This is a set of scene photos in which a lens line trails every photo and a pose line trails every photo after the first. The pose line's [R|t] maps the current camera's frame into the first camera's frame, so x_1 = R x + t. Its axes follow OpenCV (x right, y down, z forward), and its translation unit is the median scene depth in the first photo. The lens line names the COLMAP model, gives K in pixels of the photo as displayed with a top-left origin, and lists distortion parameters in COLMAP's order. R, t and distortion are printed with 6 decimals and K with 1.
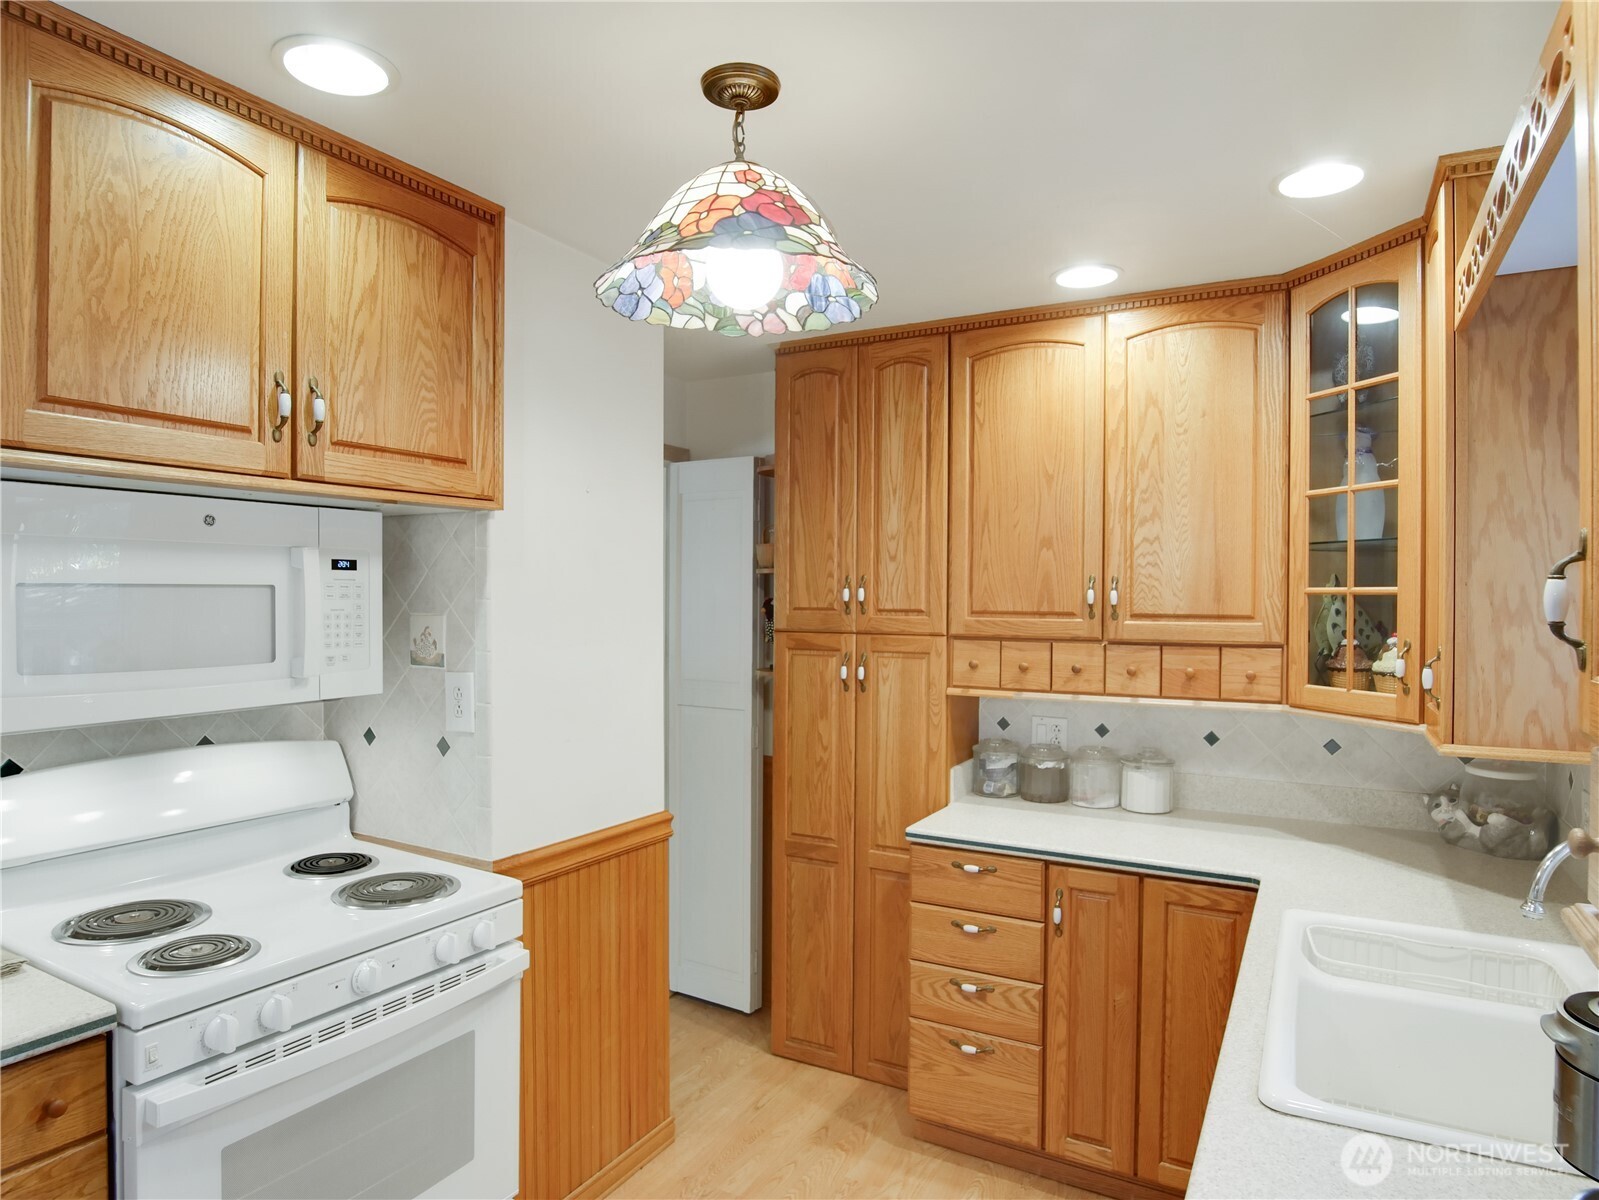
lens RADIAL K [[967.0, 0, 795.5], [0, 967.0, 596.4], [0, 0, 1]] dist [-0.023025, 0.001615]
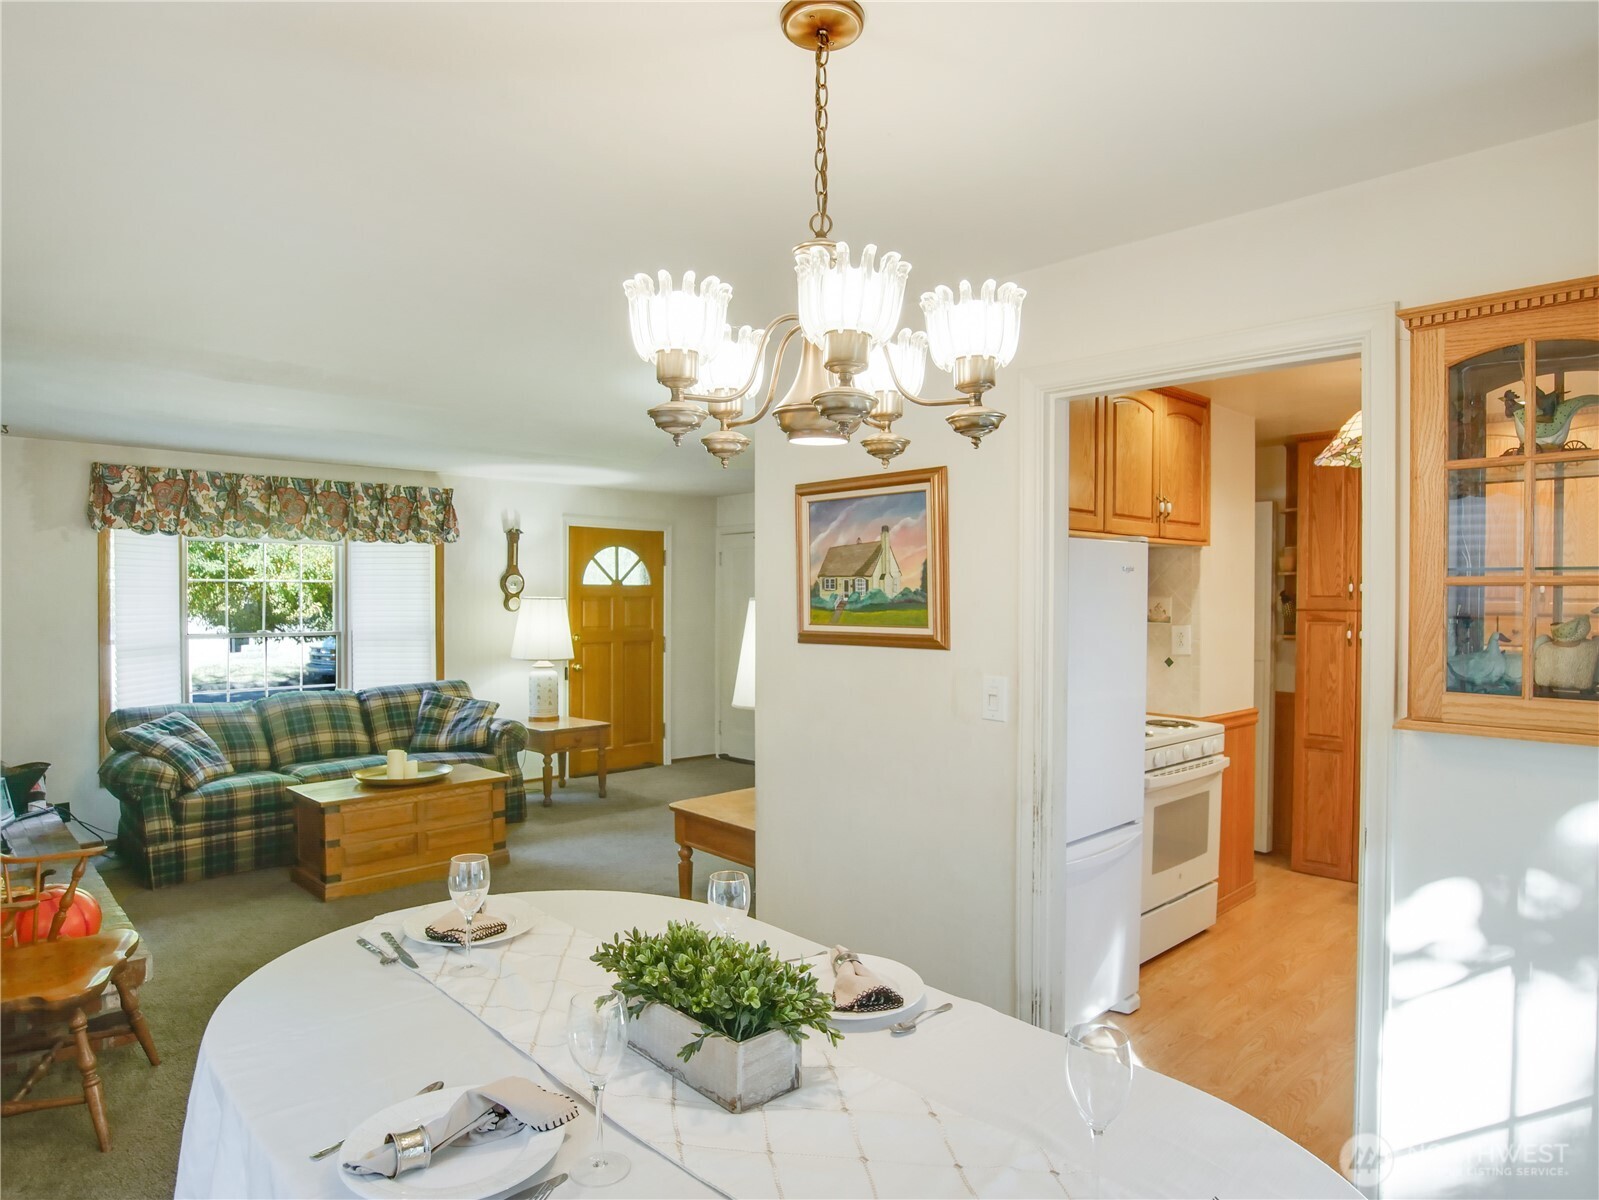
lens RADIAL K [[967.0, 0, 802.0], [0, 967.0, 600.7], [0, 0, 1]] dist [-0.023025, 0.001615]
pose [[0.958909, -0.000851, -0.283712, -0.376125], [0.002287, 0.999986, 0.004732, 0.010632], [0.283704, -0.005187, 0.958898, -0.827491]]
